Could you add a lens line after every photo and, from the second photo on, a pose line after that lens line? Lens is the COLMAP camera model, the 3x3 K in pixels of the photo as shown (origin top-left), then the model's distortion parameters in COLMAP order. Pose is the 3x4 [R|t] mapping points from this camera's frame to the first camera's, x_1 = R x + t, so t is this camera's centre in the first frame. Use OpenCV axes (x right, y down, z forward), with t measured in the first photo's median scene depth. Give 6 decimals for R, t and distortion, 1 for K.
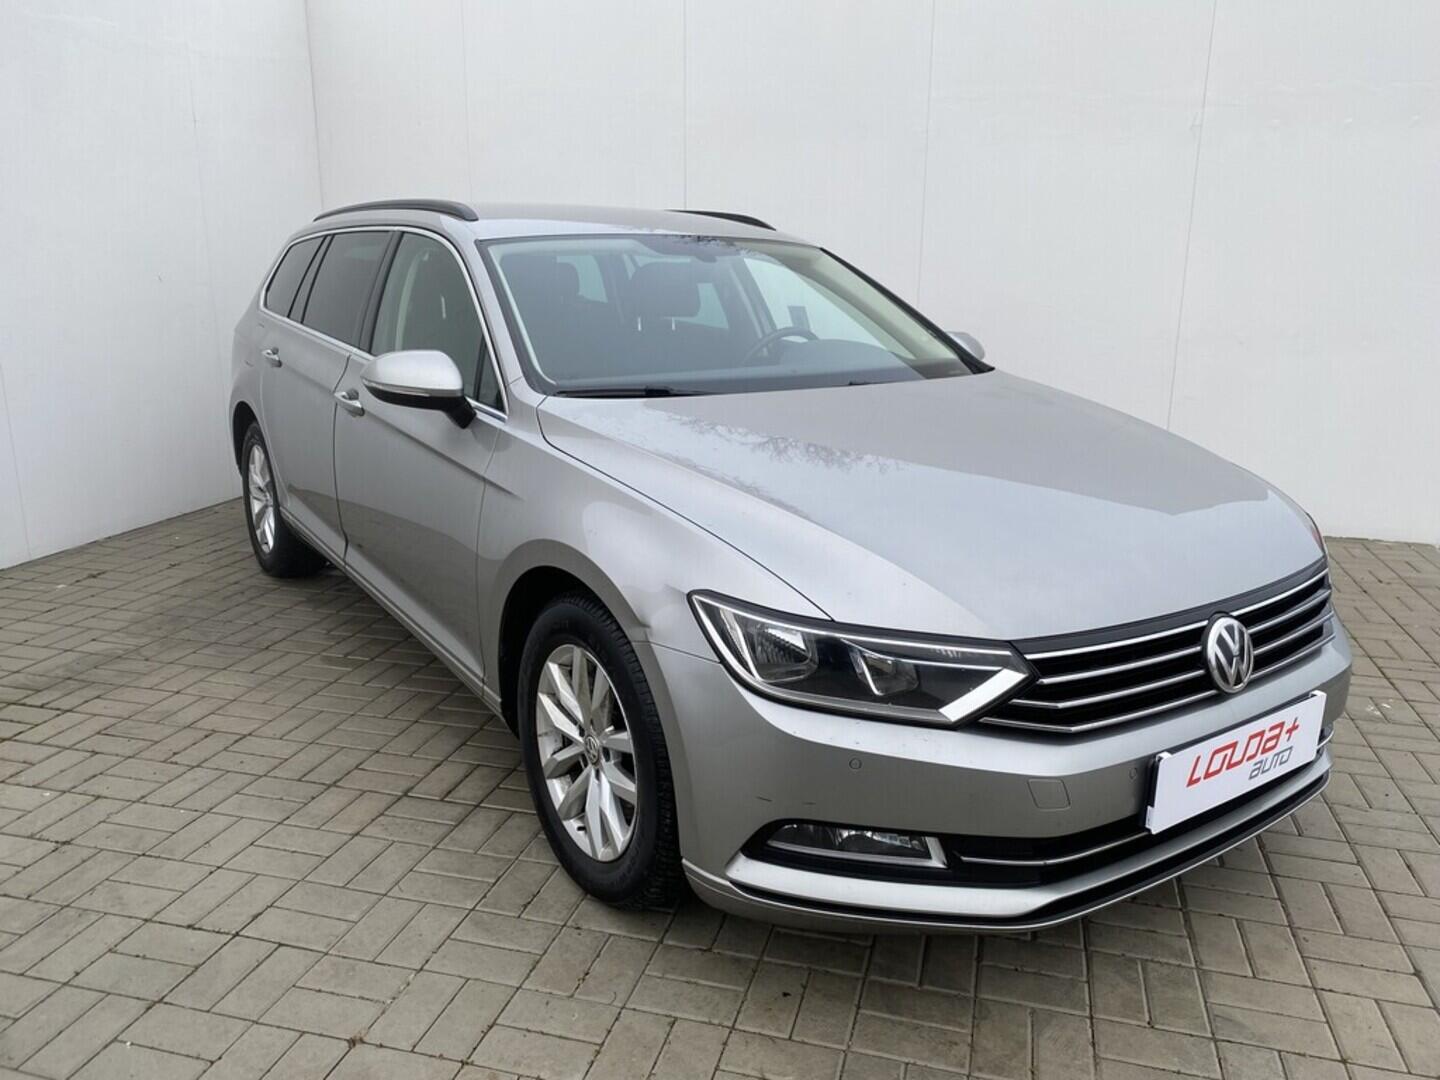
lens RADIAL K [[1099.7, 0, 730.5], [0, 1099.7, 539.0], [0, 0, 1]] dist [0.011812, -0.001141]
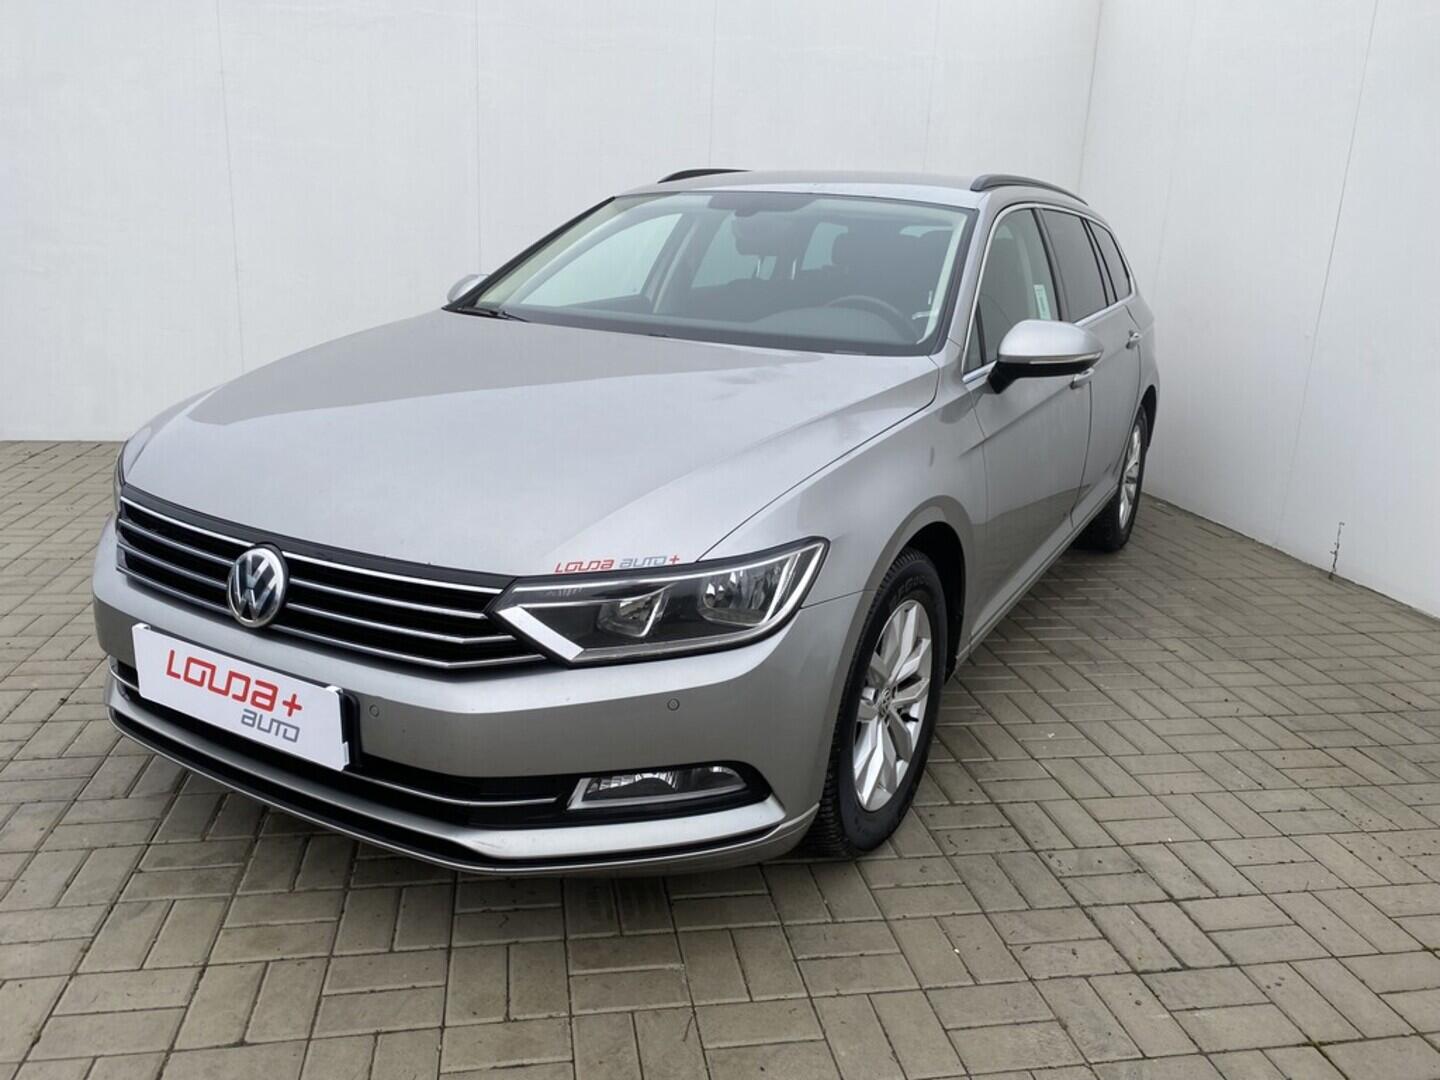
lens RADIAL K [[1095.8, 0, 718.7], [0, 1095.8, 556.7], [0, 0, 1]] dist [0.009661, 0.000811]
pose [[0.426964, 0.260480, -0.865940, 0.956280], [-0.265287, 0.951559, 0.155431, -0.114766], [0.864479, 0.163359, 0.475383, 0.595762]]
